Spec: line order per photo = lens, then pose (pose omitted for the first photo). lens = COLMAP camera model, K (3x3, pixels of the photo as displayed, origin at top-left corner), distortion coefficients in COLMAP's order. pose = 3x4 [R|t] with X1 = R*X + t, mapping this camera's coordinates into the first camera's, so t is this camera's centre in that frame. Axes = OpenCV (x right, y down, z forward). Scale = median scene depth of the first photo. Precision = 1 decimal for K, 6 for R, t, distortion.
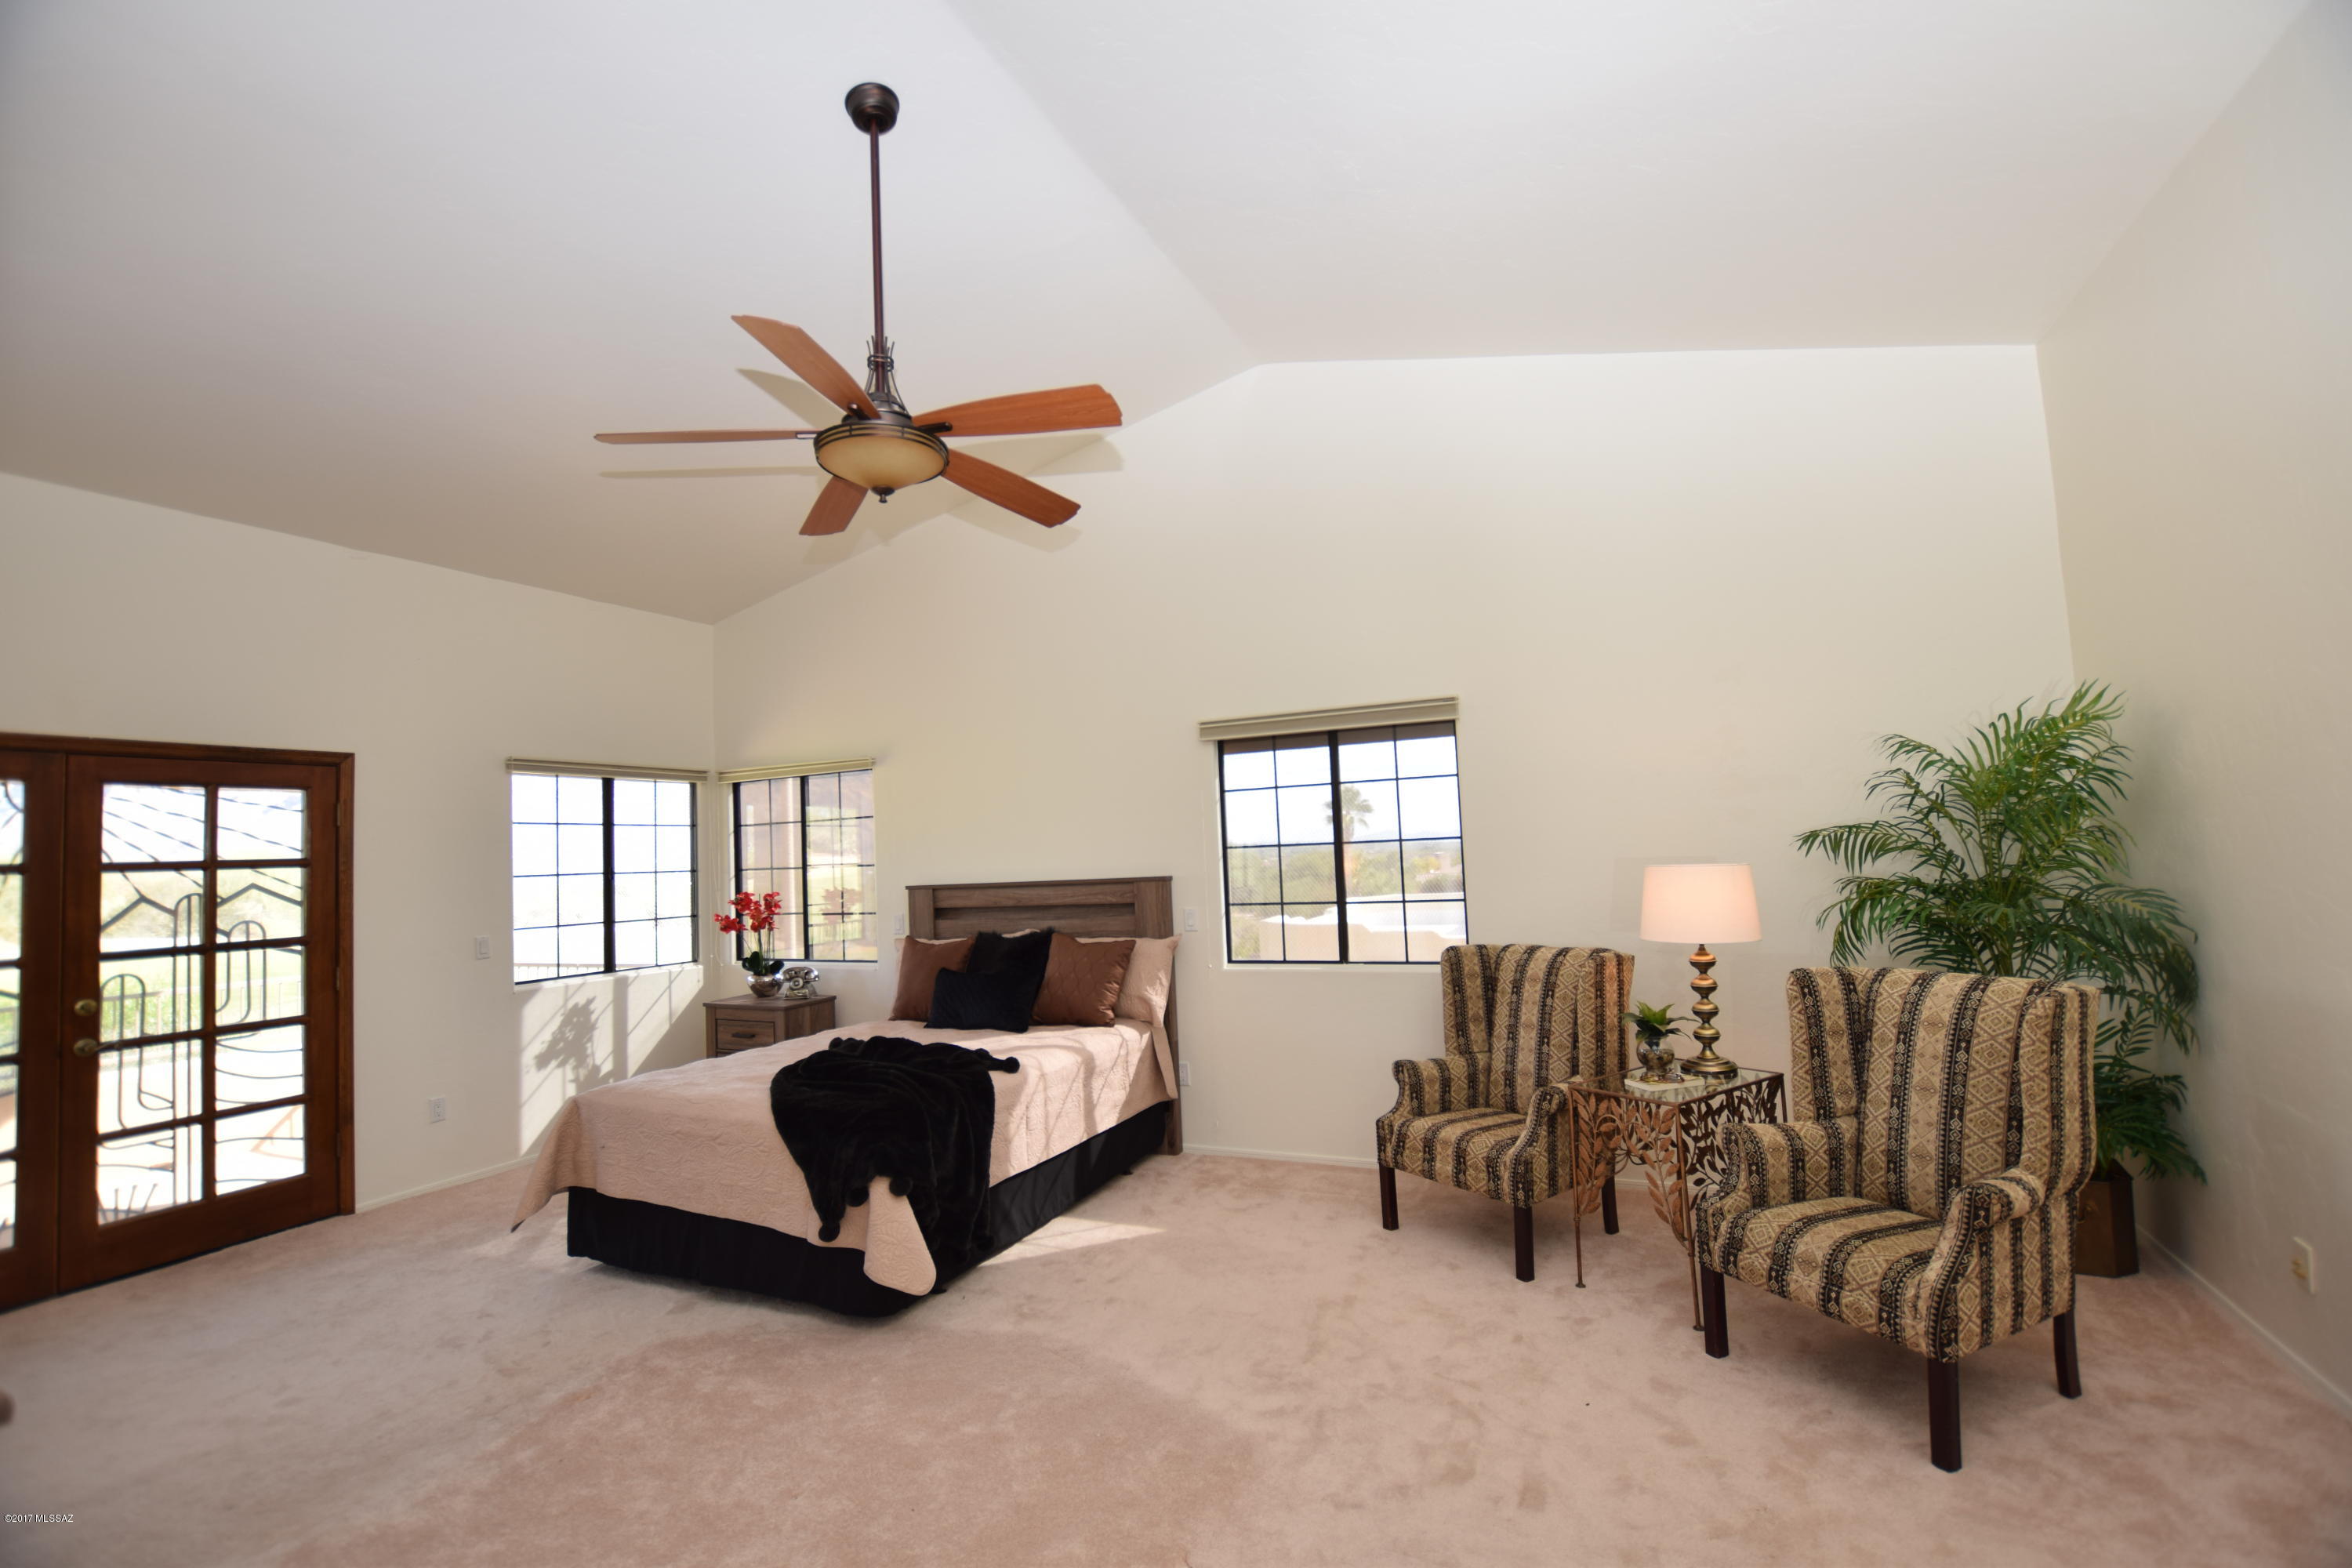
lens RADIAL K [[1037.0, 0, 1178.0], [0, 1037.0, 786.3], [0, 0, 1]] dist [-0.030136, -0.000831]
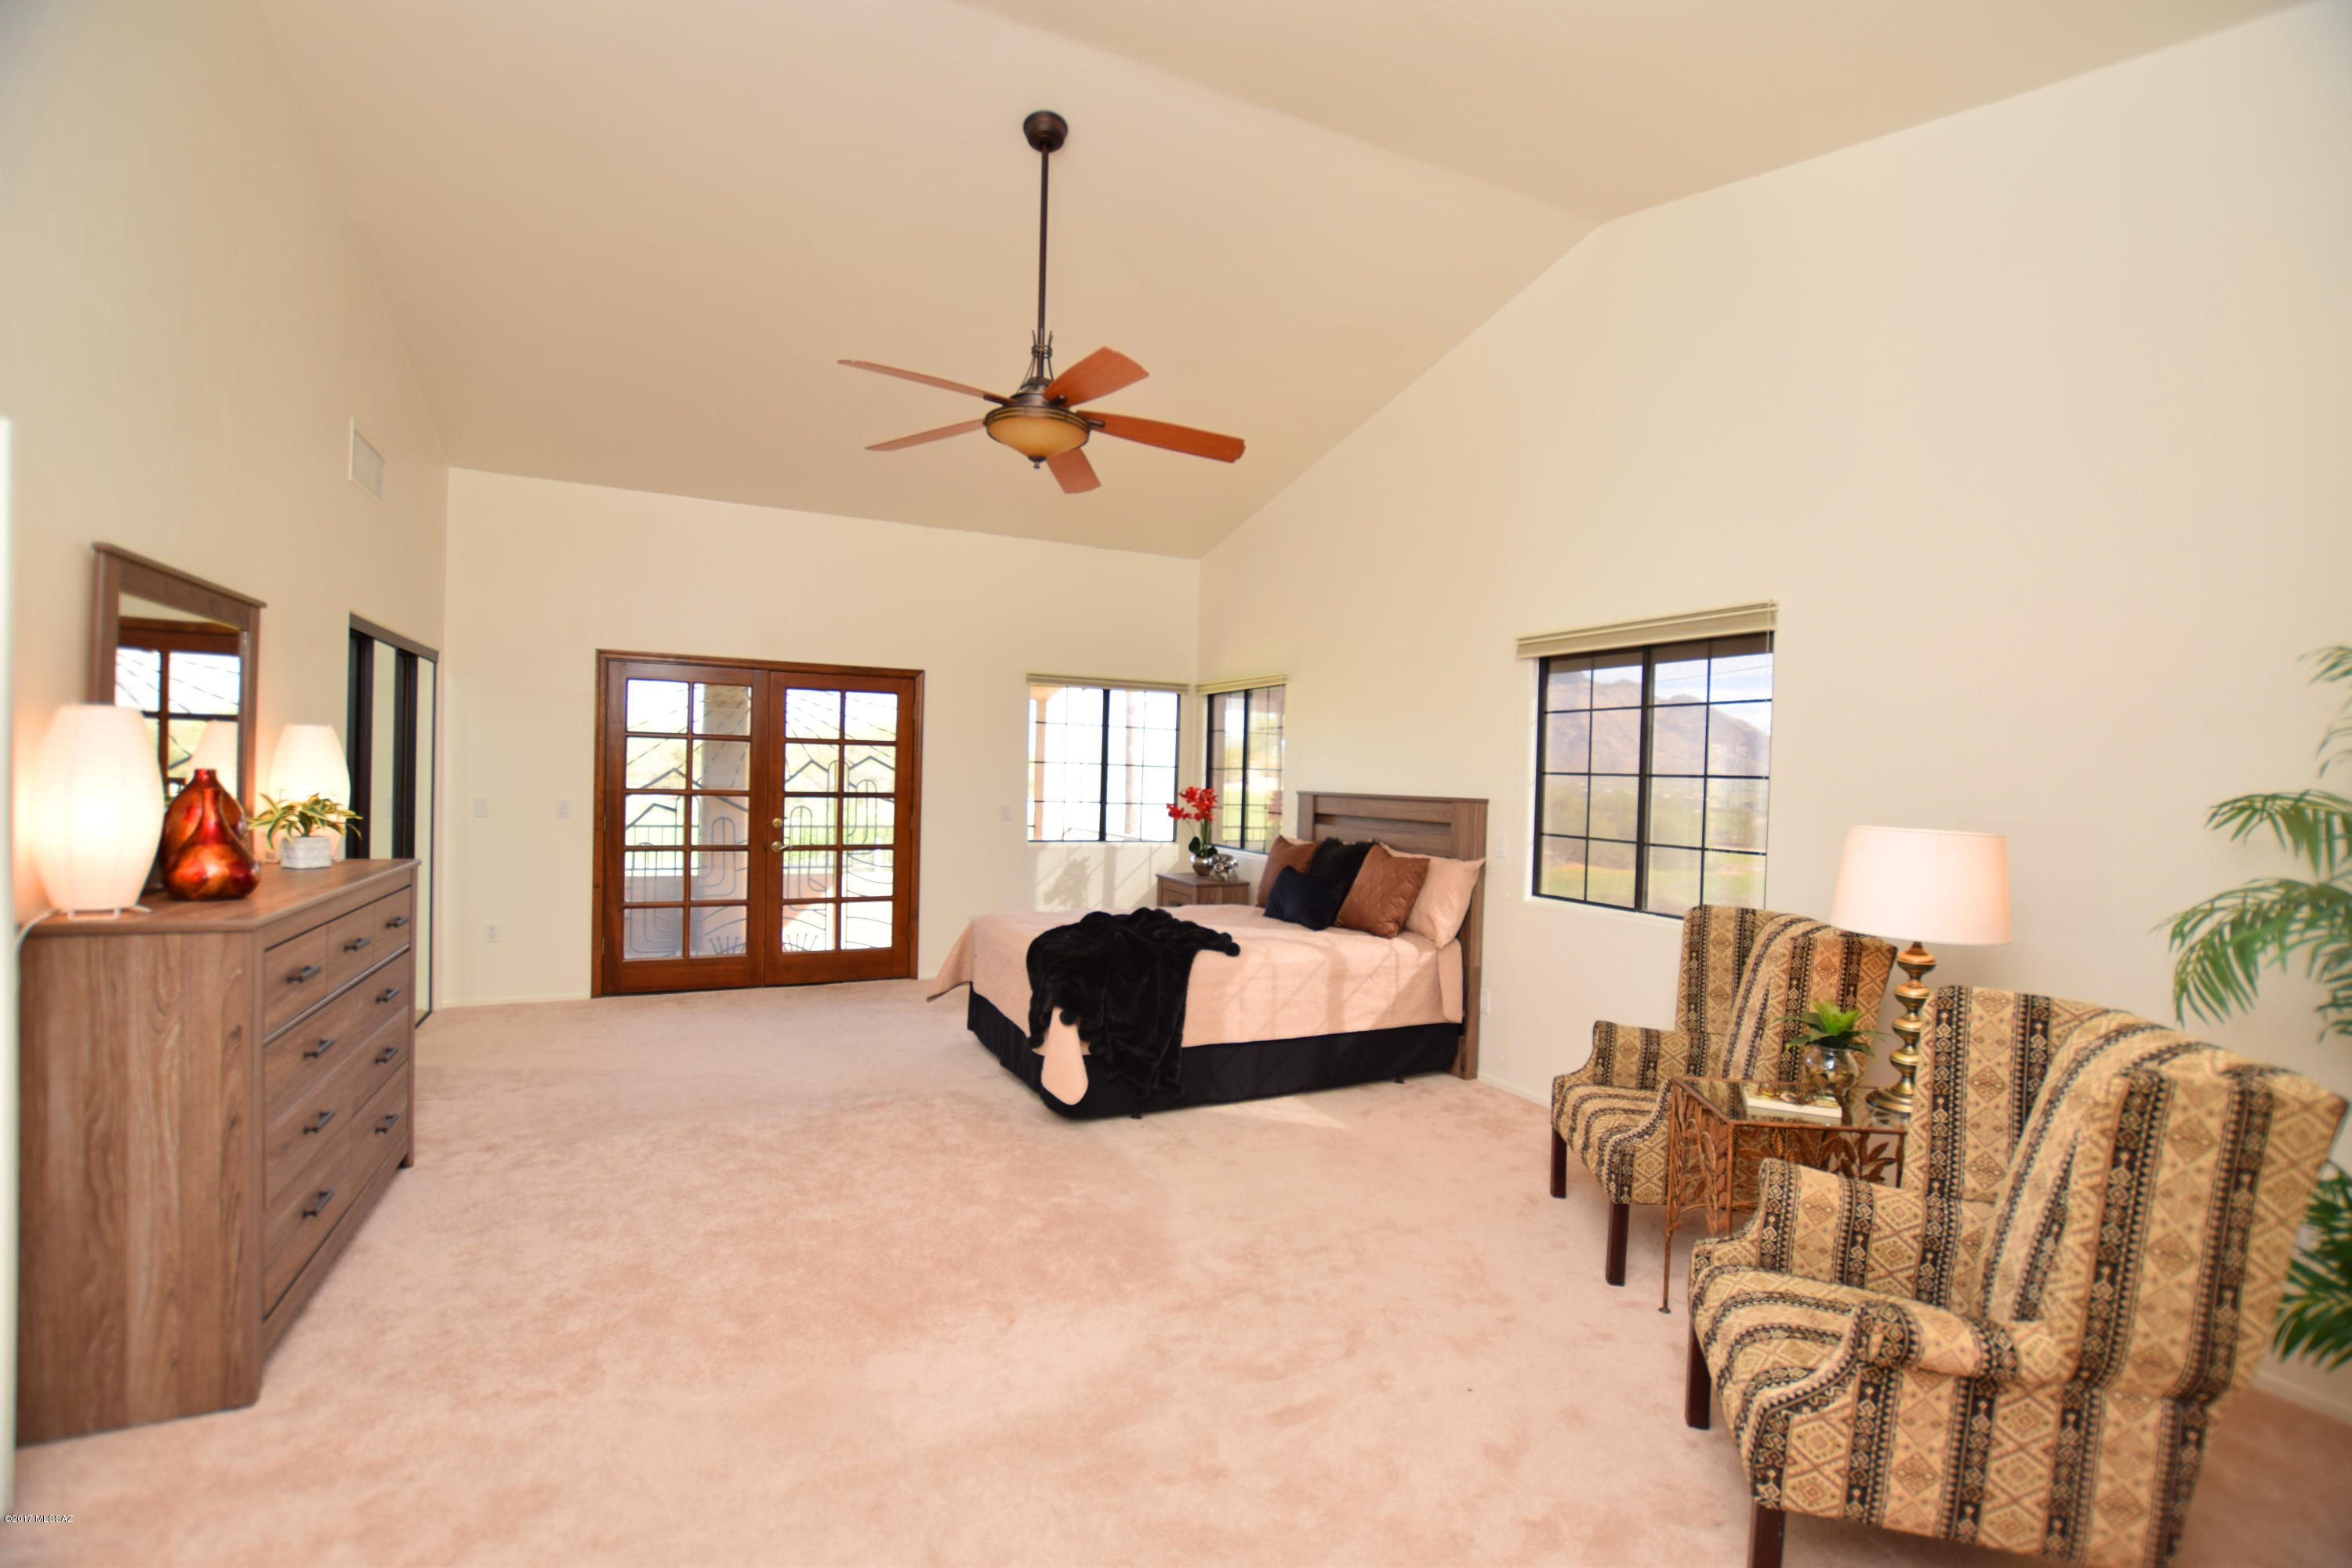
lens RADIAL K [[1037.0, 0, 1180.5], [0, 1037.0, 784.1], [0, 0, 1]] dist [-0.030136, -0.000831]
pose [[0.768165, 0.071225, -0.636278, 0.447779], [-0.019120, 0.995902, 0.088398, -0.007804], [0.639967, -0.055739, 0.766379, 0.094882]]
